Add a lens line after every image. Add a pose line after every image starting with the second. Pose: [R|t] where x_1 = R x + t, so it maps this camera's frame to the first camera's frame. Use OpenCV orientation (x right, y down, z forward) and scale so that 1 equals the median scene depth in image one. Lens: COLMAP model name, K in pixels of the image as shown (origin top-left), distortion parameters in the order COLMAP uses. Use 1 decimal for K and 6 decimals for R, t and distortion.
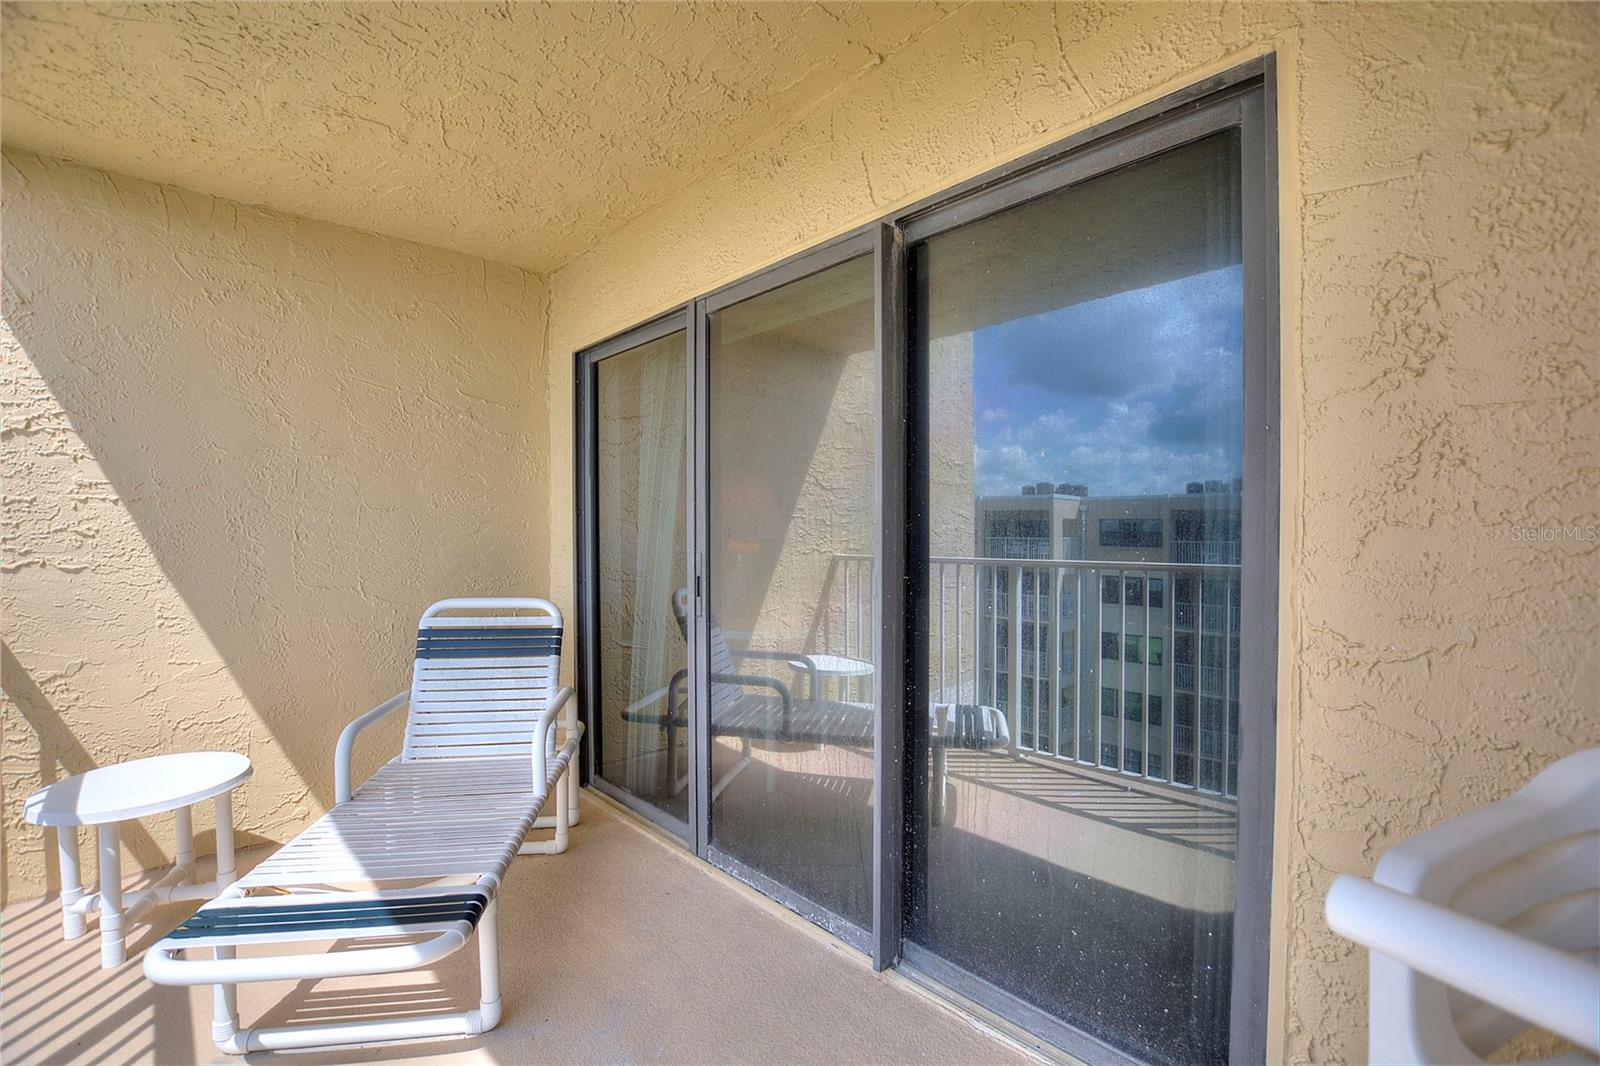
lens RADIAL K [[710.9, 0, 800.1], [0, 710.9, 534.7], [0, 0, 1]] dist [-0.004606, -0.002638]
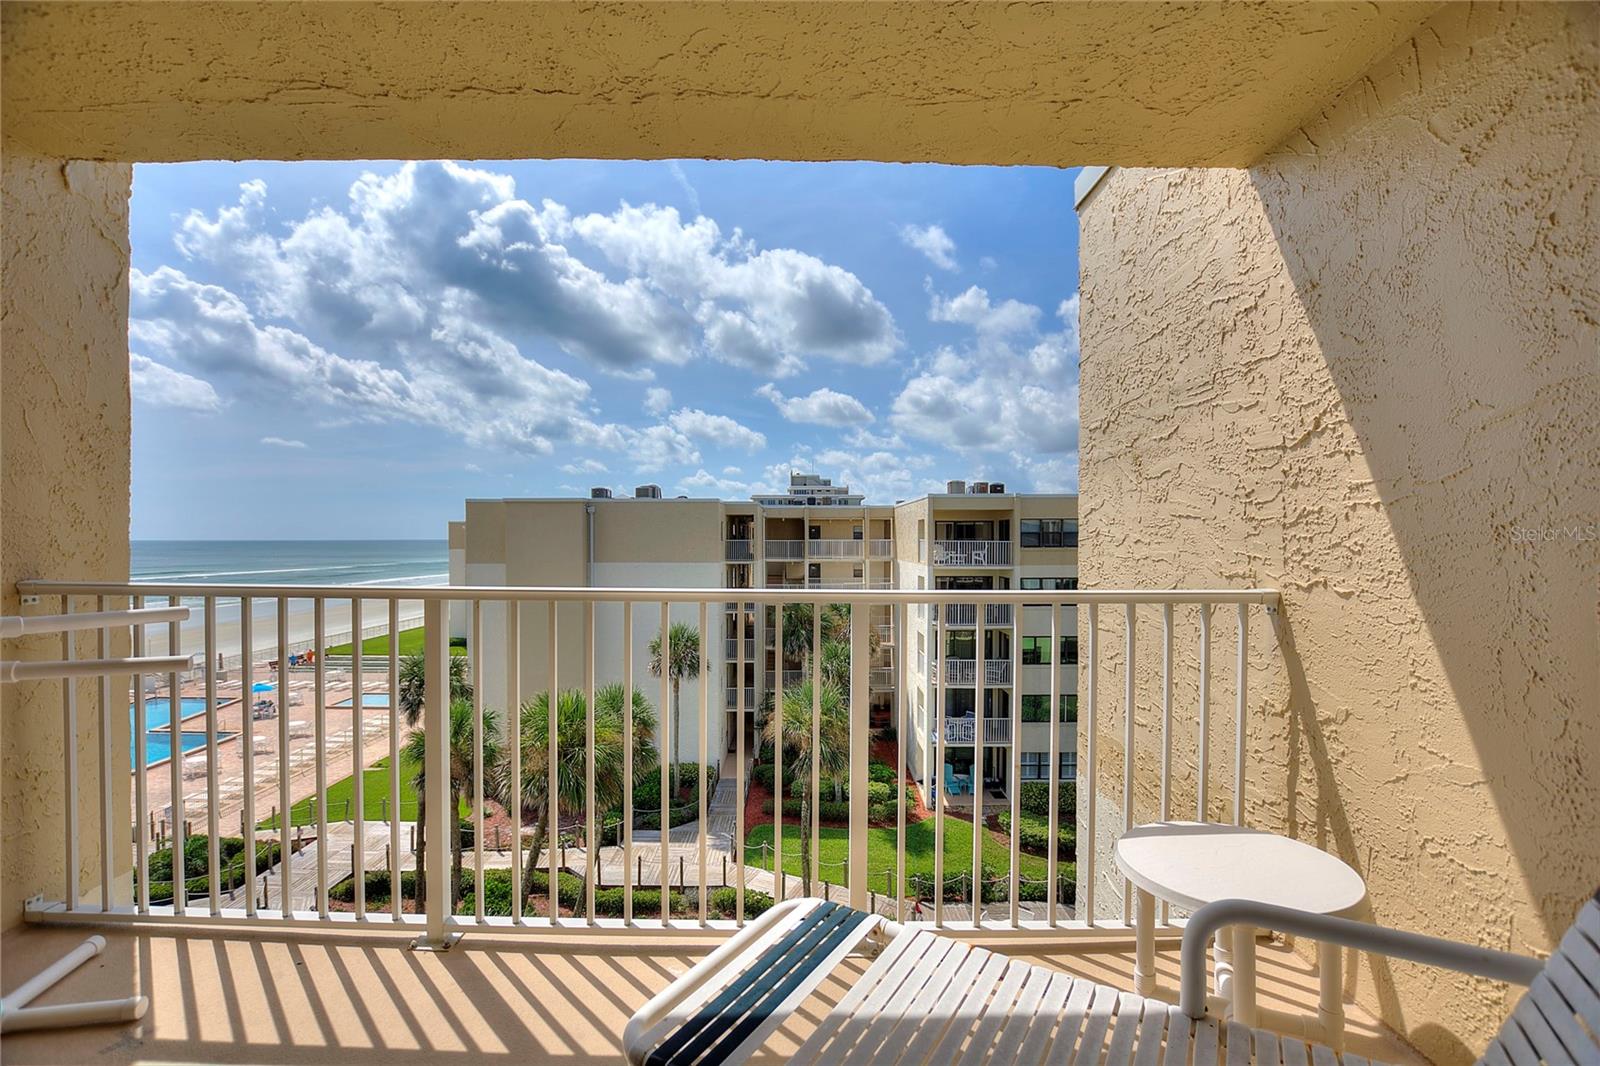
lens RADIAL K [[710.9, 0, 797.6], [0, 710.9, 539.1], [0, 0, 1]] dist [-0.004606, -0.002638]
pose [[-0.658168, 0.000714, -0.752871, -0.008392], [-0.004233, 0.999980, 0.004649, -0.013680], [0.752860, 0.006247, -0.658152, 1.047545]]
